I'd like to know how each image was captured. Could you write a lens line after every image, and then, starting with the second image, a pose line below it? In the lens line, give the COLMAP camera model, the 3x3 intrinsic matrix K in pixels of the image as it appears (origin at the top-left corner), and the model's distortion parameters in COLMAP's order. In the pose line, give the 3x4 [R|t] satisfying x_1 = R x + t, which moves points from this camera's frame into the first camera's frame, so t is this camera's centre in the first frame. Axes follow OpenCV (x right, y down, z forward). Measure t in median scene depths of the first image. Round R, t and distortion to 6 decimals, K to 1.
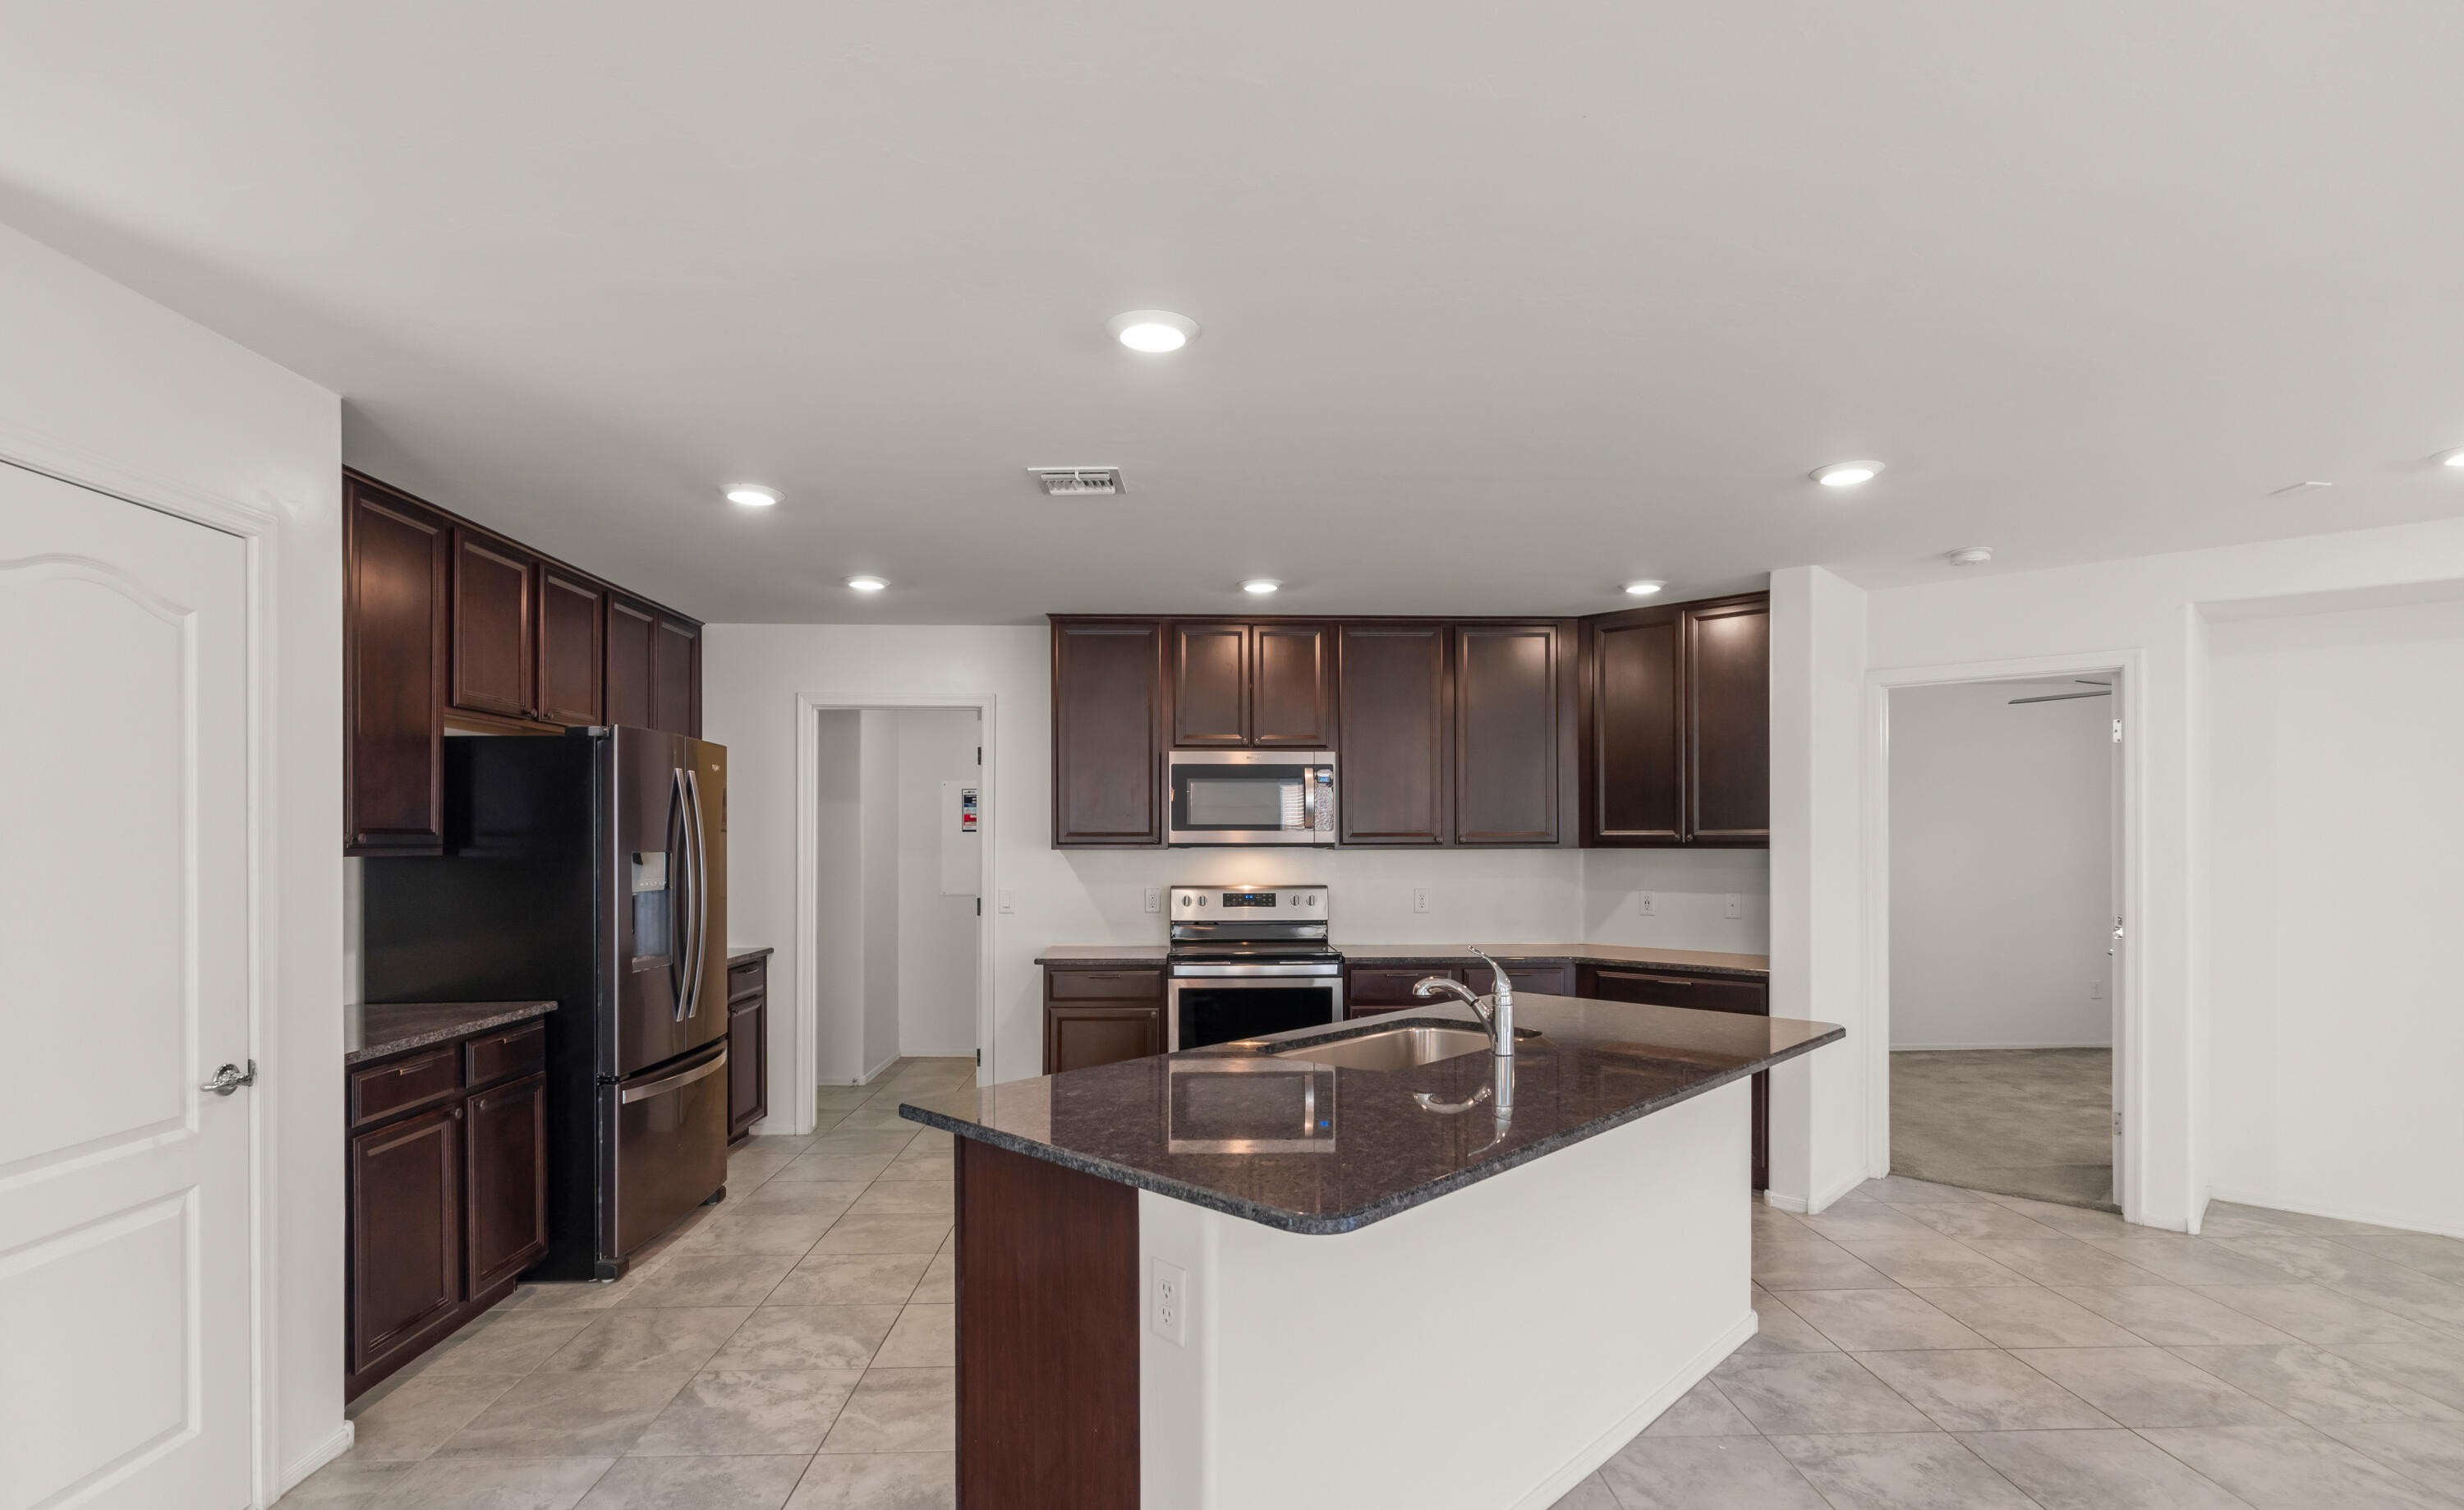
lens RADIAL K [[1206.7, 0, 1236.4], [0, 1206.7, 834.4], [0, 0, 1]] dist [0.000173, 0.000263]
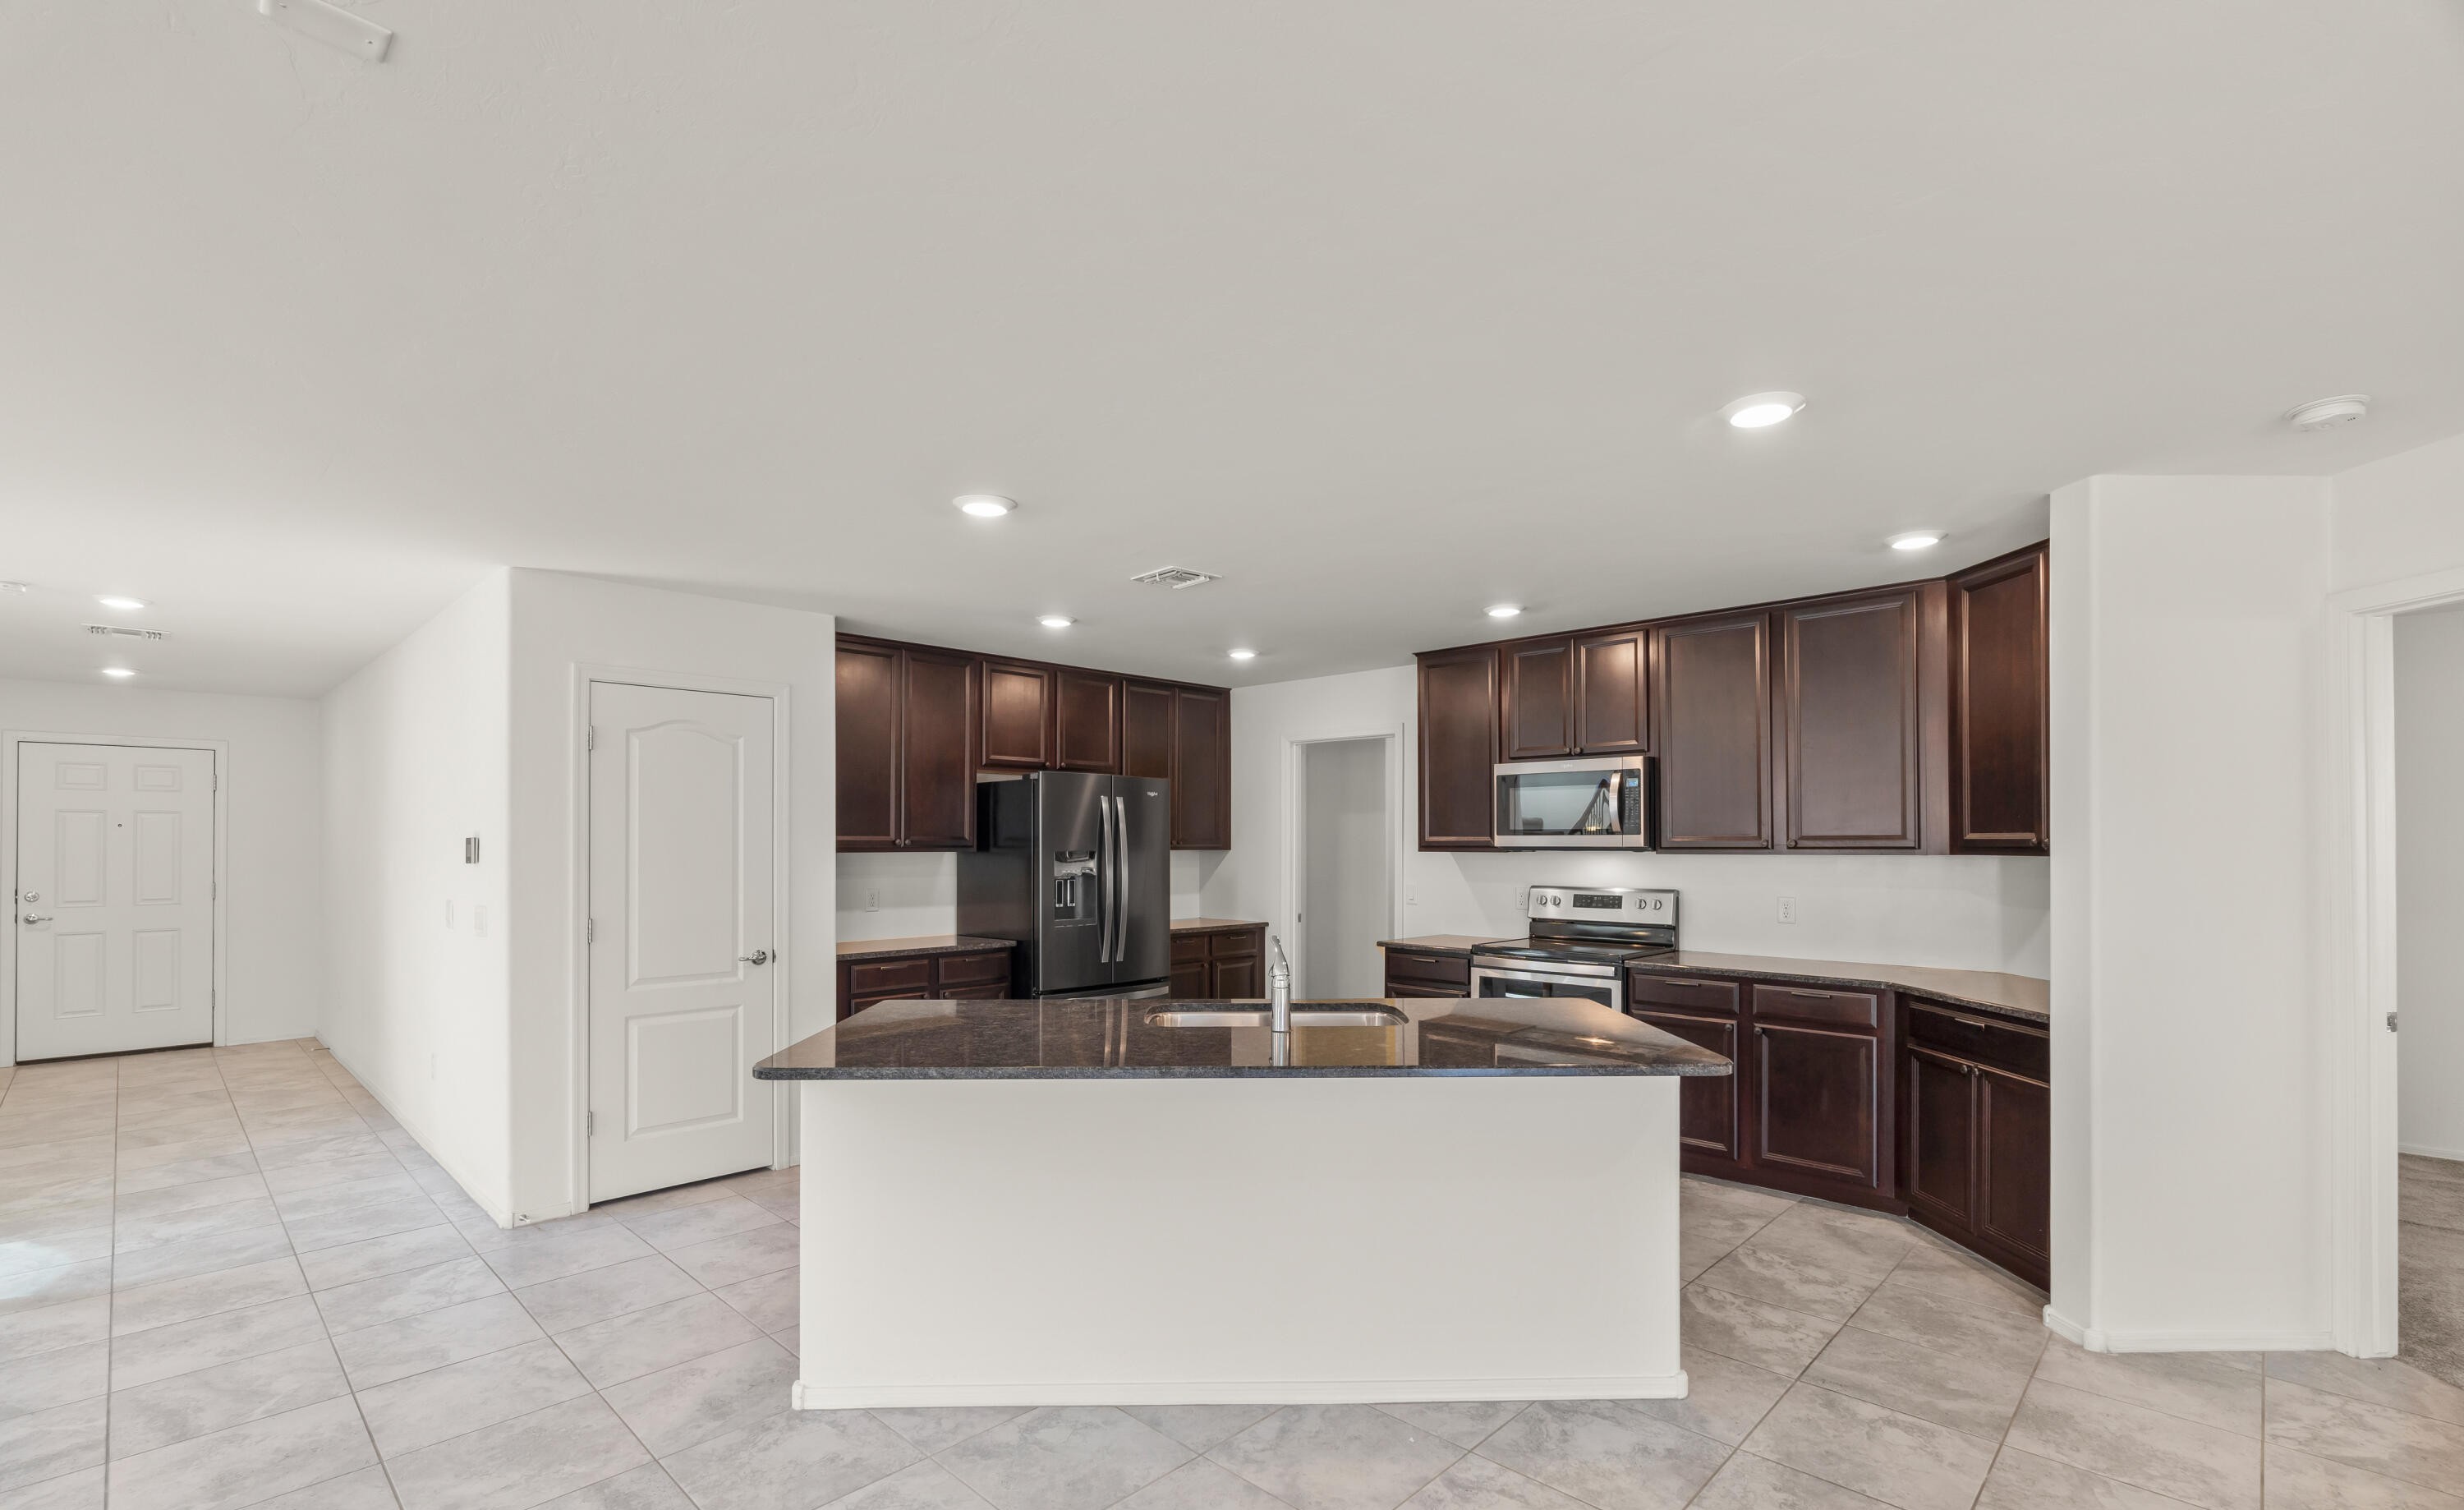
lens RADIAL K [[1084.6, 0, 1225.2], [0, 1084.6, 828.1], [0, 0, 1]] dist [0.000501, 0.000116]
pose [[0.690904, -0.008326, -0.722899, 0.517481], [0.001957, 0.999952, -0.009646, -0.000624], [0.722944, 0.005249, 0.690887, 0.134271]]
